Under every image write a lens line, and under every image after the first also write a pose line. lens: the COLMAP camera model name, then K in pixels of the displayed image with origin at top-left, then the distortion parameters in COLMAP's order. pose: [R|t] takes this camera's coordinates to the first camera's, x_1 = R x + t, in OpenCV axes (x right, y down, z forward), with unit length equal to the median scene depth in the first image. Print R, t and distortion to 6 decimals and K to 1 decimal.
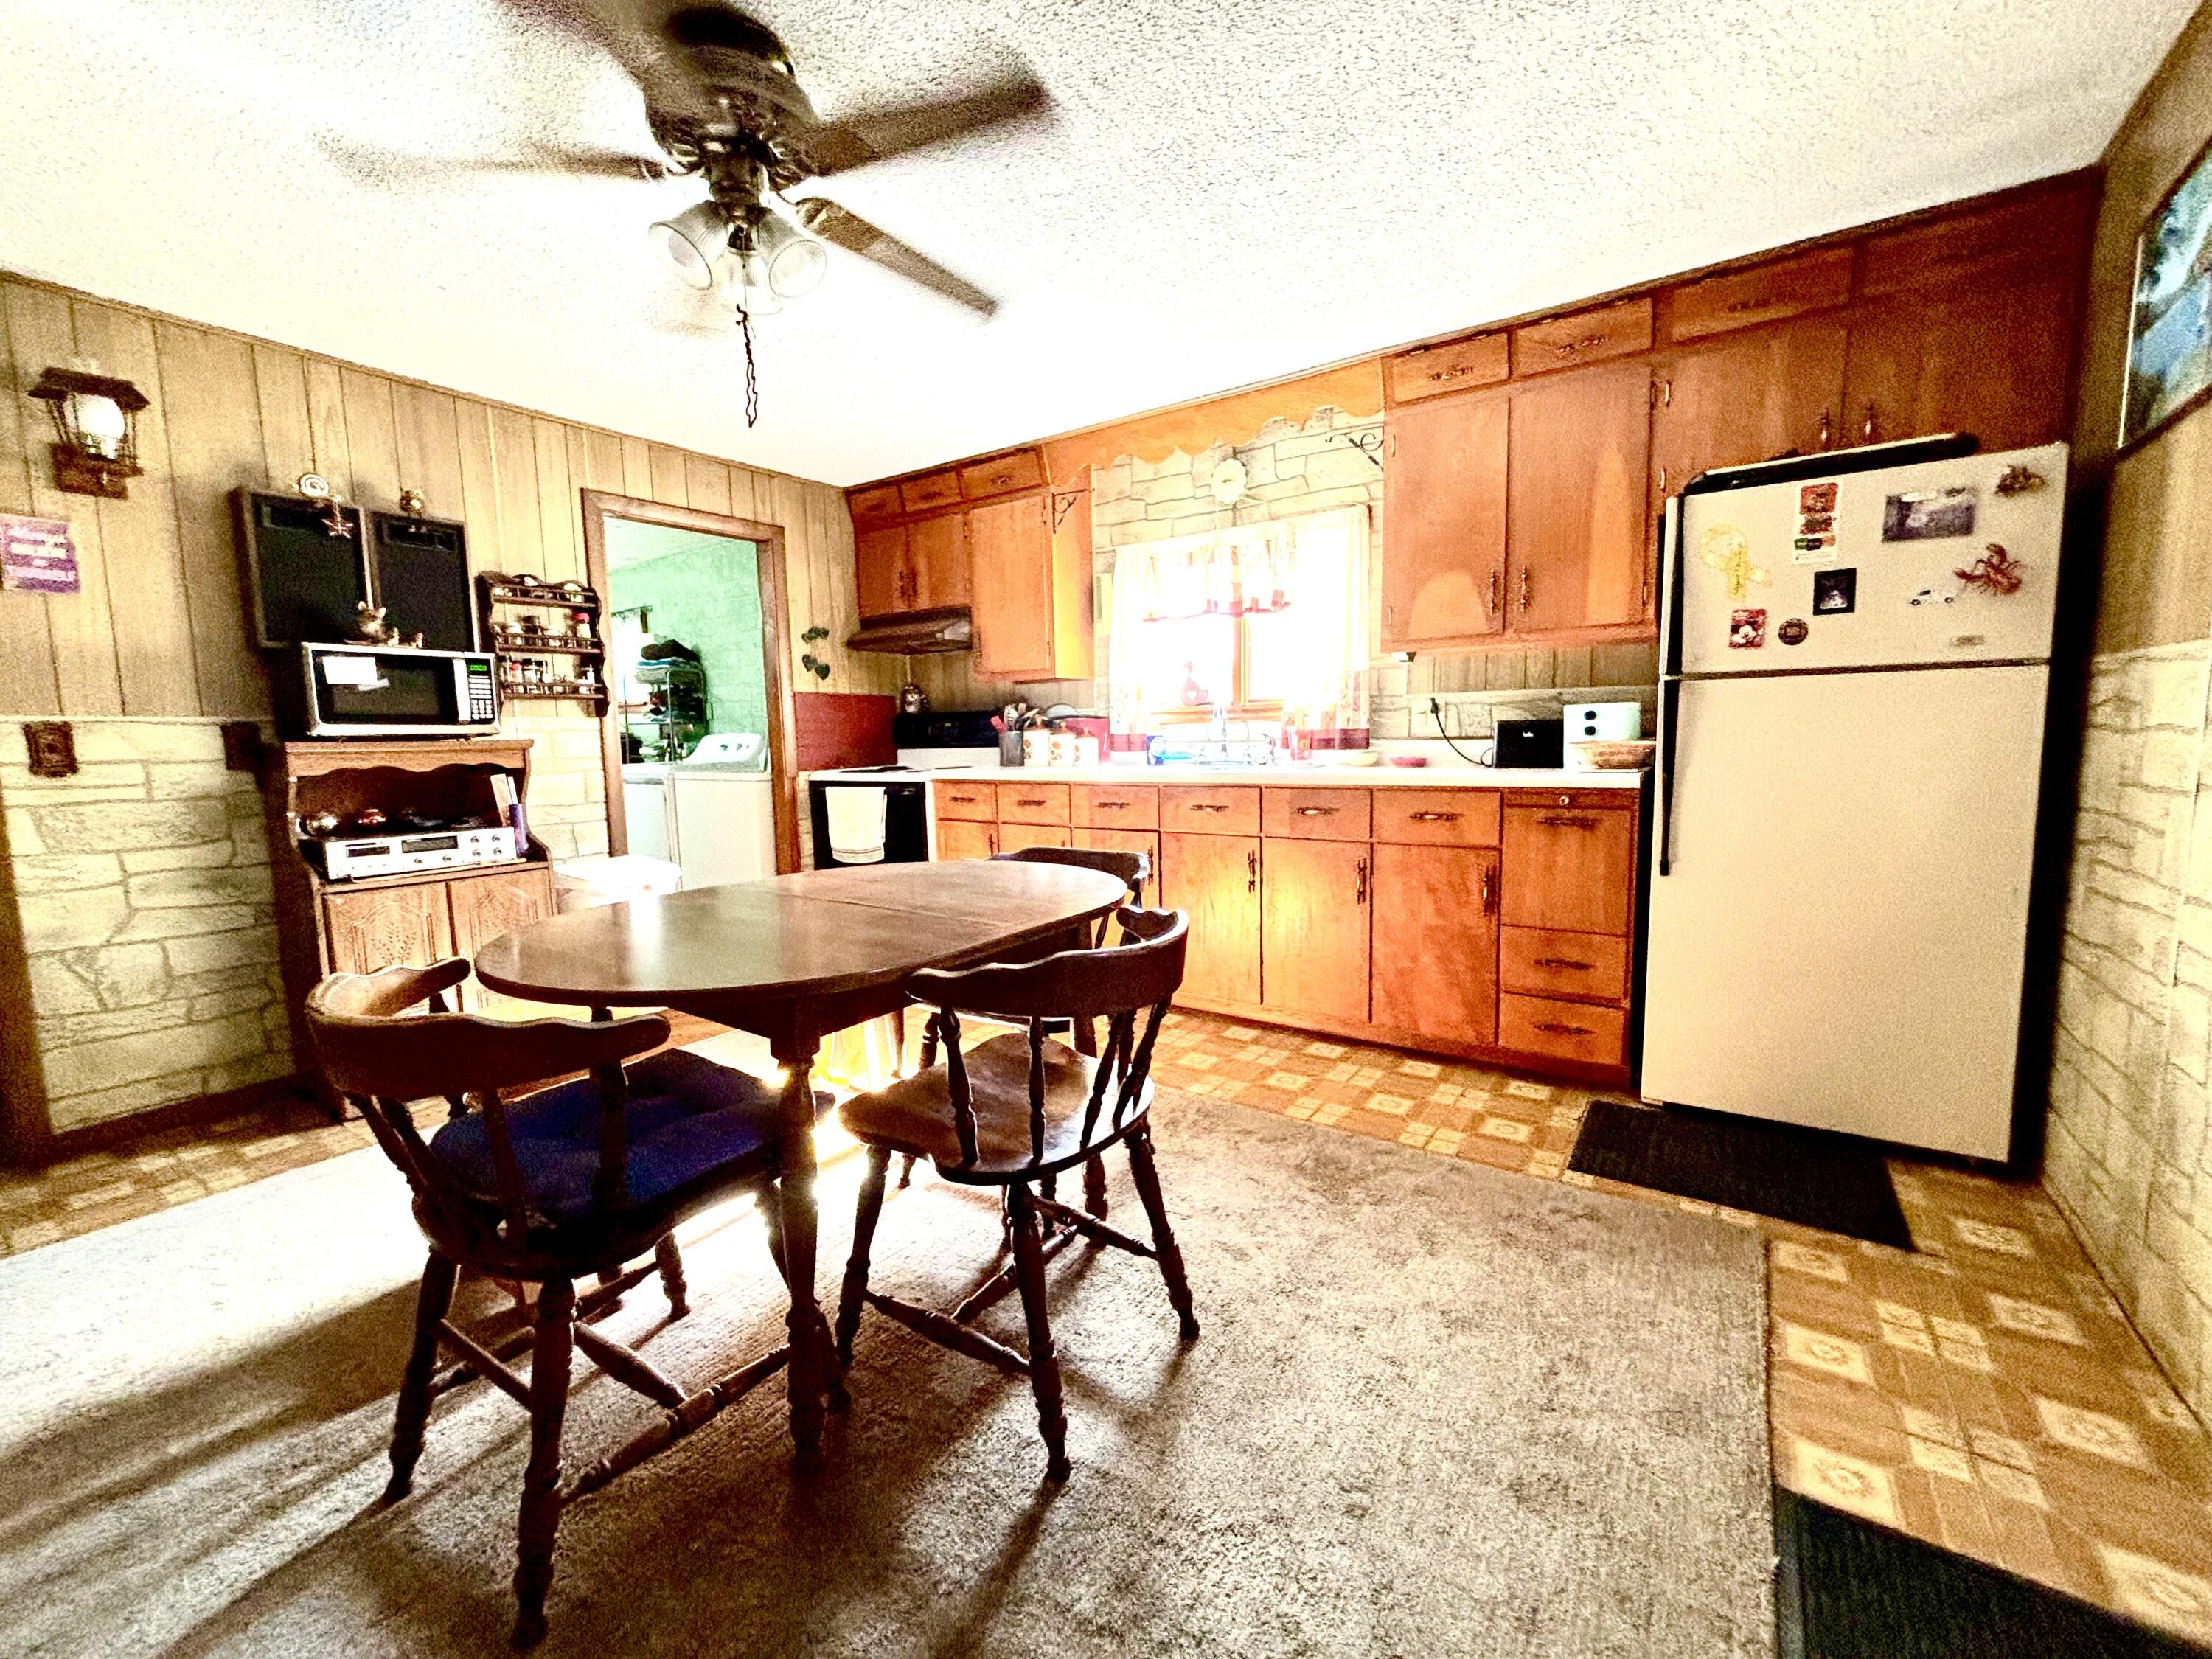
lens RADIAL K [[899.5, 0, 1106.0], [0, 899.5, 829.5], [0, 0, 1]] dist [0.000017, -0.000004]
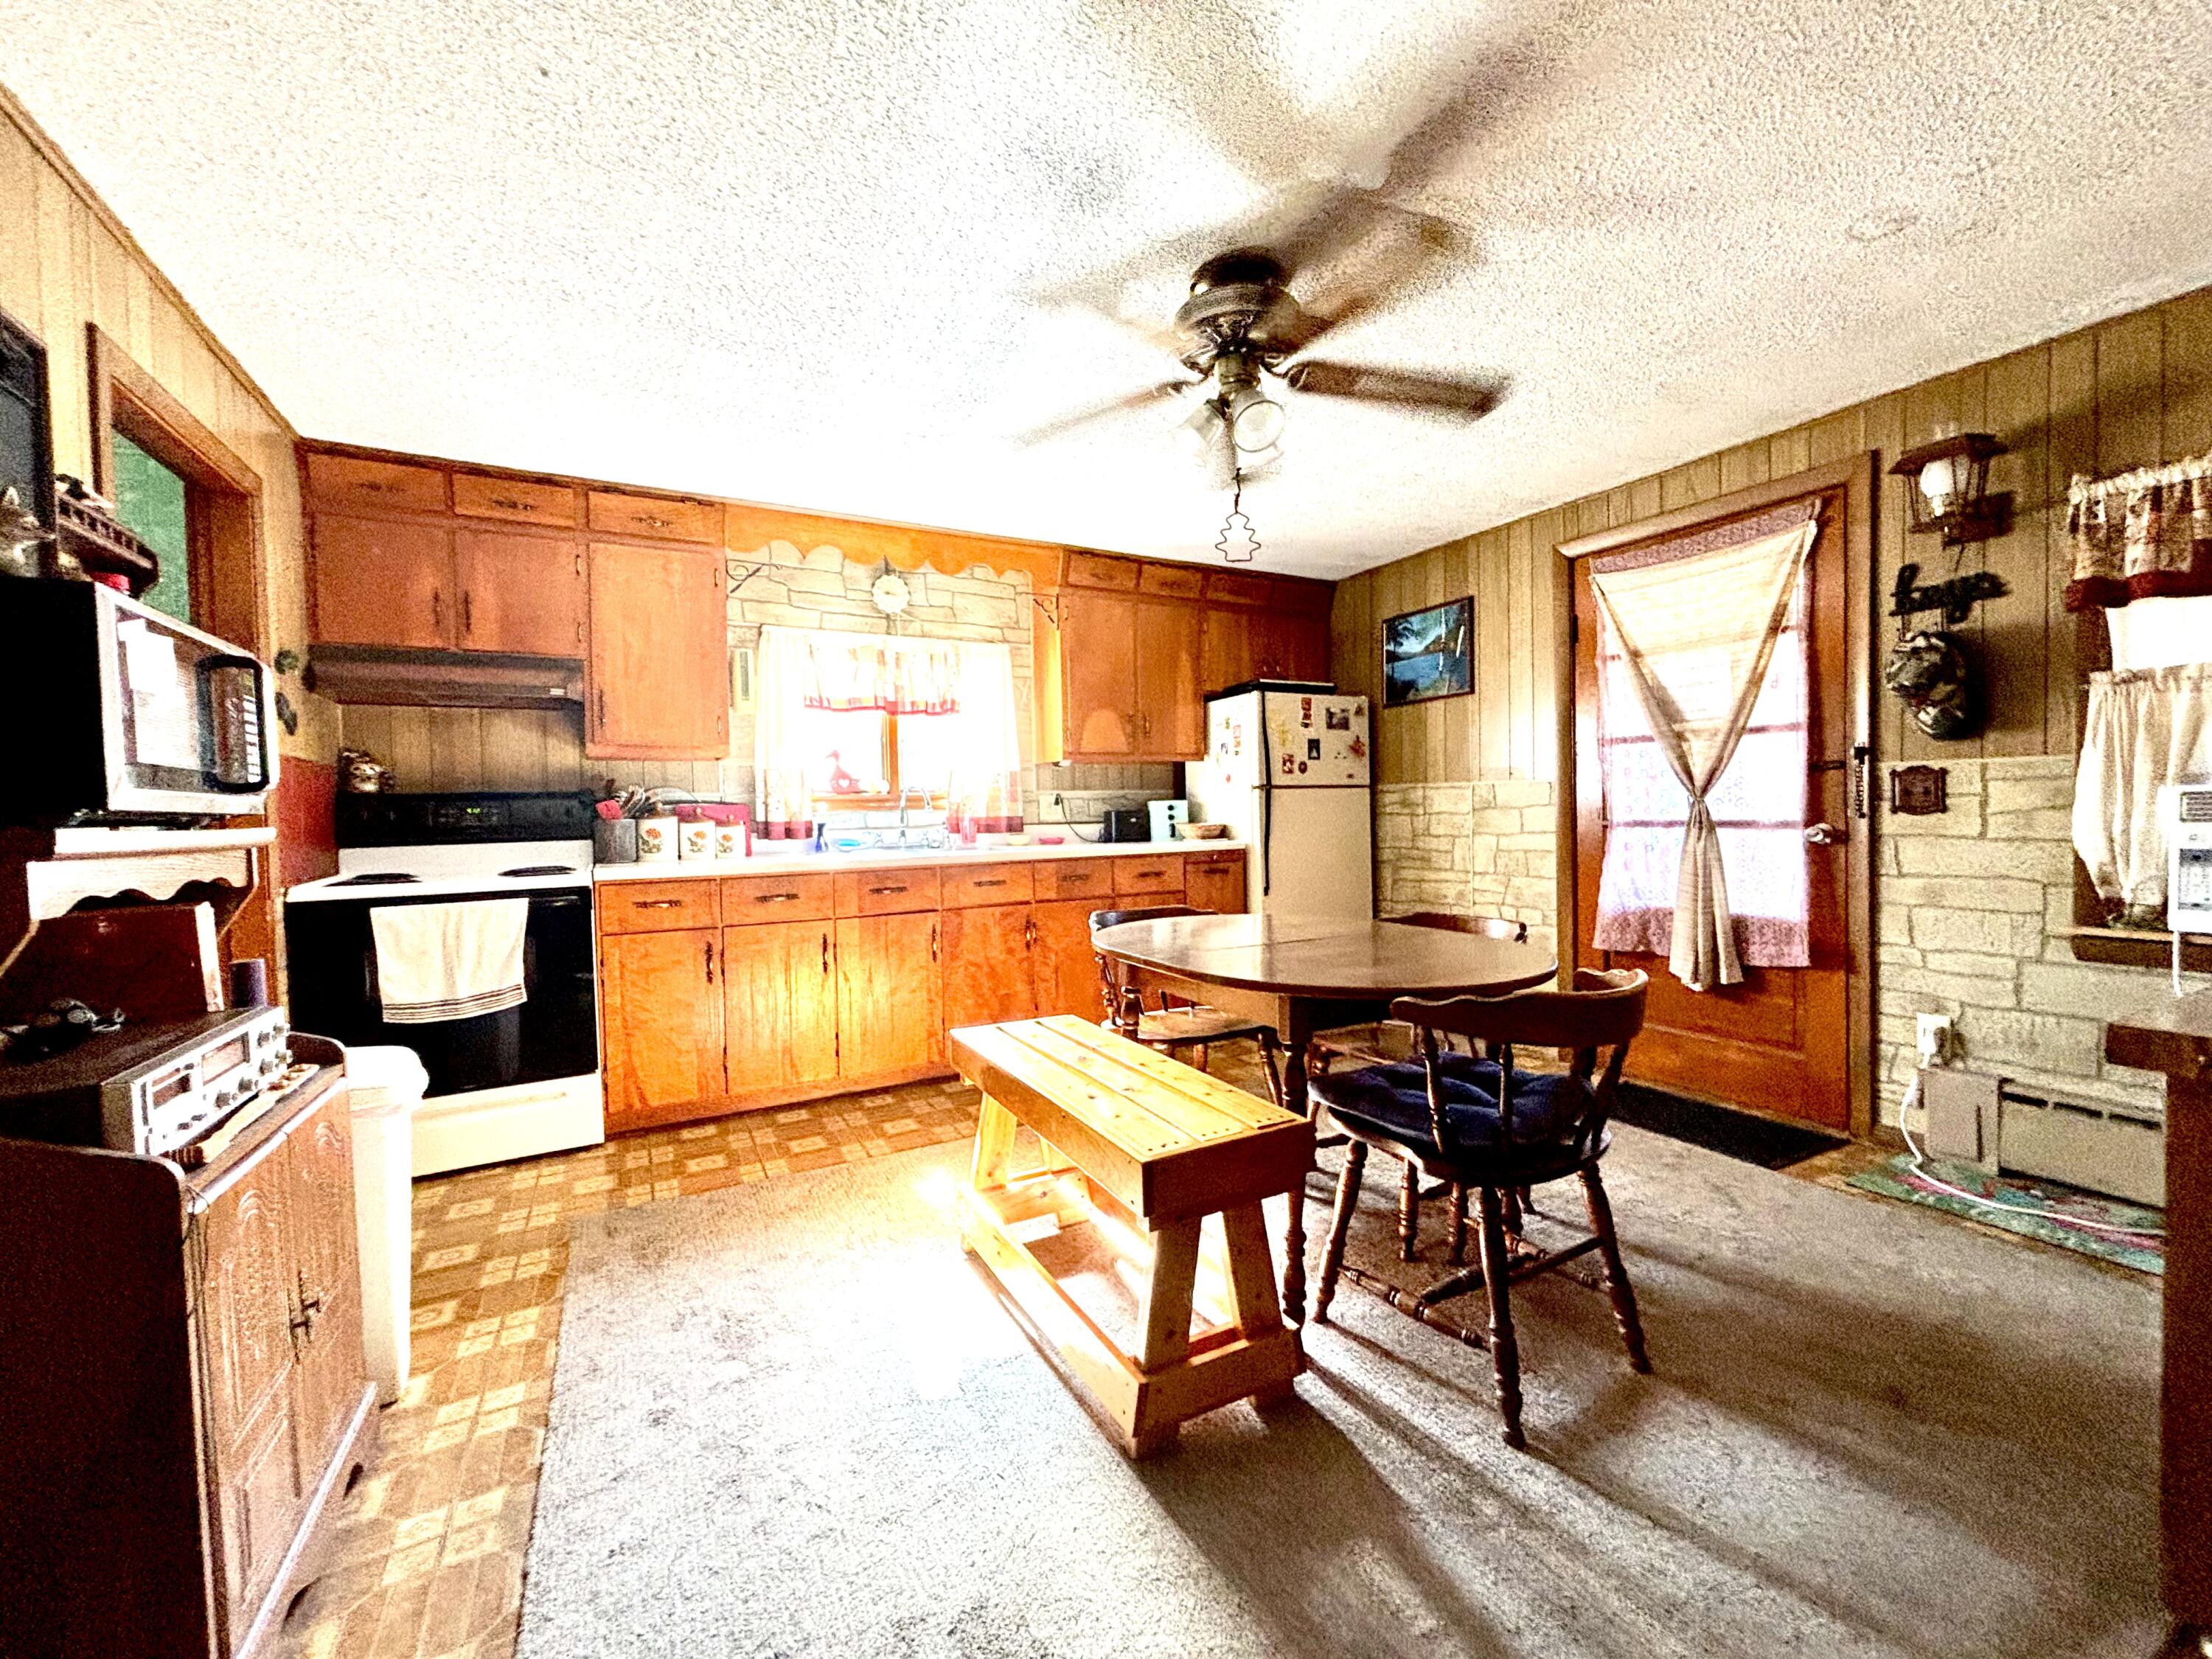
lens RADIAL K [[891.4, 0, 1114.1], [0, 891.4, 825.6], [0, 0, 1]] dist [-0.000170, -0.000391]
pose [[0.454008, -0.007031, 0.890970, -0.896614], [0.103606, 0.993602, -0.044953, -0.032619], [-0.884953, 0.112719, 0.451832, 0.365642]]
